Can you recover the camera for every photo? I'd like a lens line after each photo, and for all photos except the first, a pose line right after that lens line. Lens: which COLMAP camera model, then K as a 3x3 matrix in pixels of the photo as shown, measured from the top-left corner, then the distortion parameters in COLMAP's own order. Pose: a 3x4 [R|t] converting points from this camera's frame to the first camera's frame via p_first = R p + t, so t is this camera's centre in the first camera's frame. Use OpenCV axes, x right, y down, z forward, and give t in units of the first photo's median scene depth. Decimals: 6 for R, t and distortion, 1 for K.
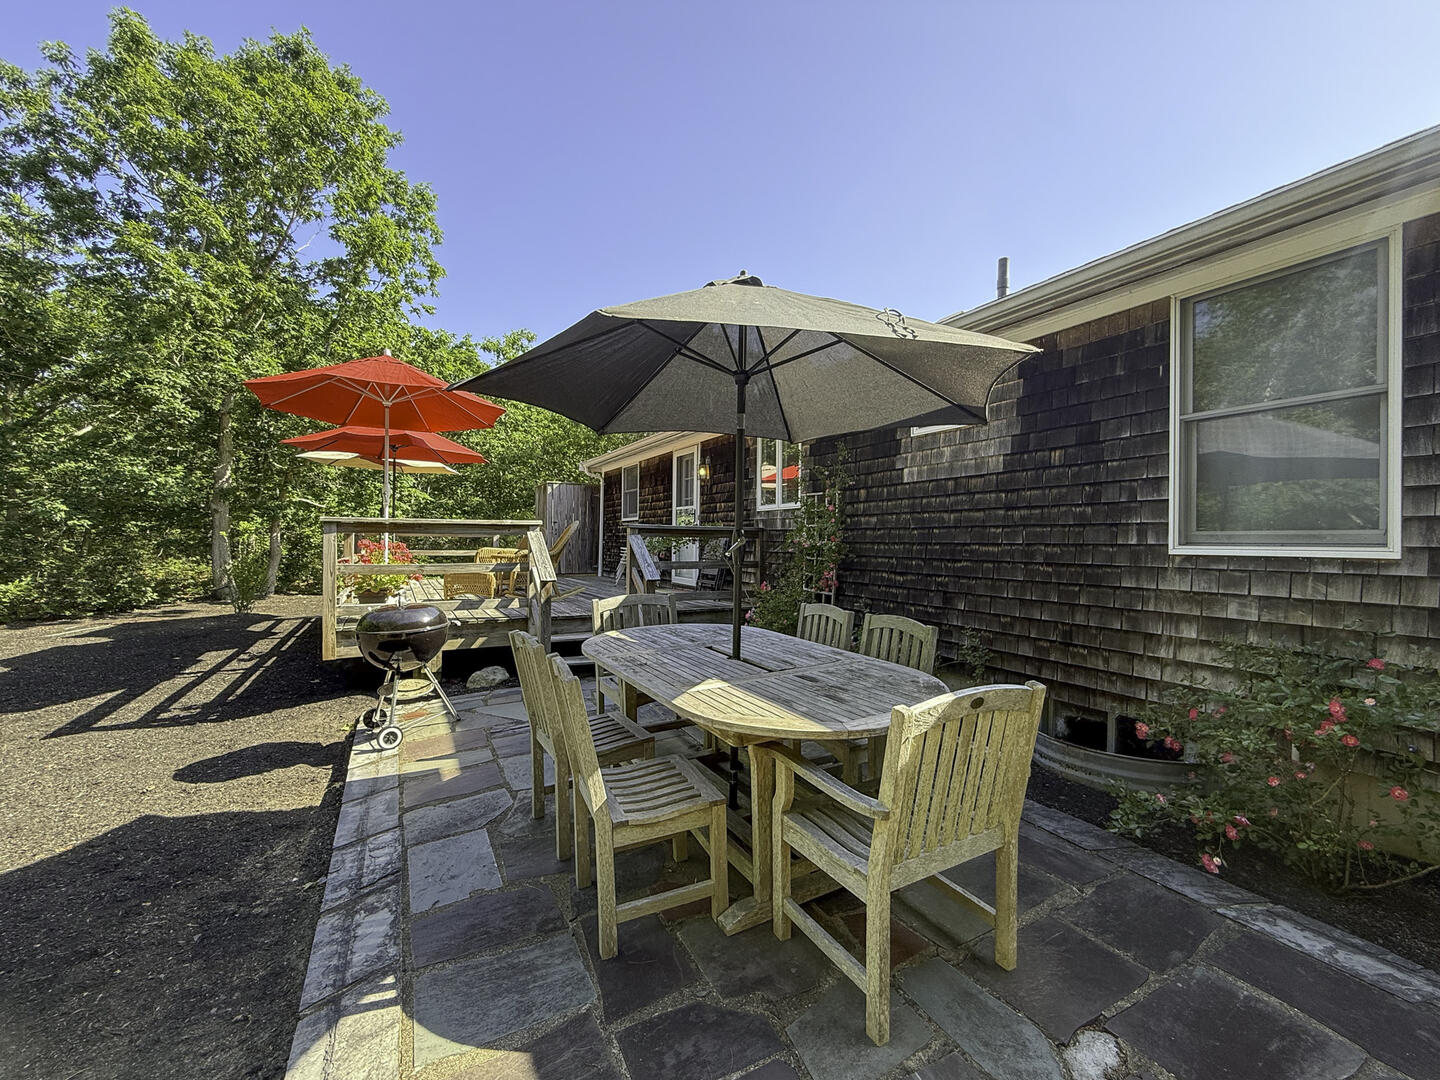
lens RADIAL K [[575.3, 0, 720.0], [0, 575.3, 540.0], [0, 0, 1]] dist [-0.000872, -0.000267]
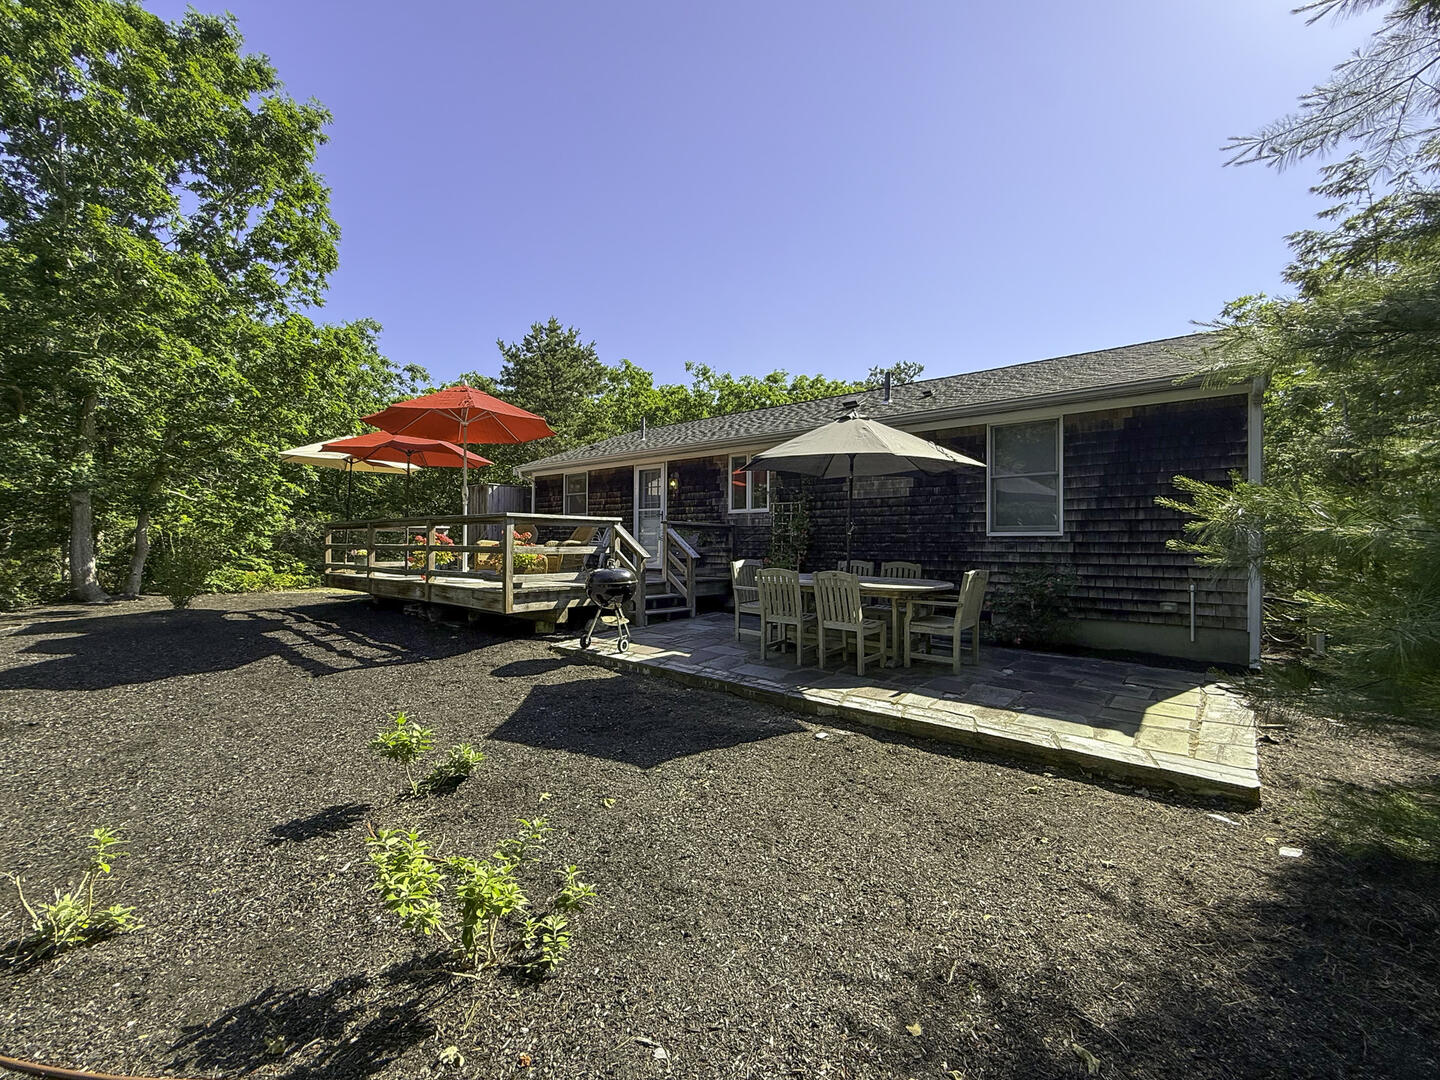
lens RADIAL K [[575.3, 0, 720.0], [0, 575.3, 540.0], [0, 0, 1]] dist [-0.000872, -0.000267]
pose [[0.932419, 0.000058, 0.361379, -0.626030], [0.001256, 0.999993, -0.003402, 0.028327], [-0.361377, 0.003626, 0.932413, -0.454611]]
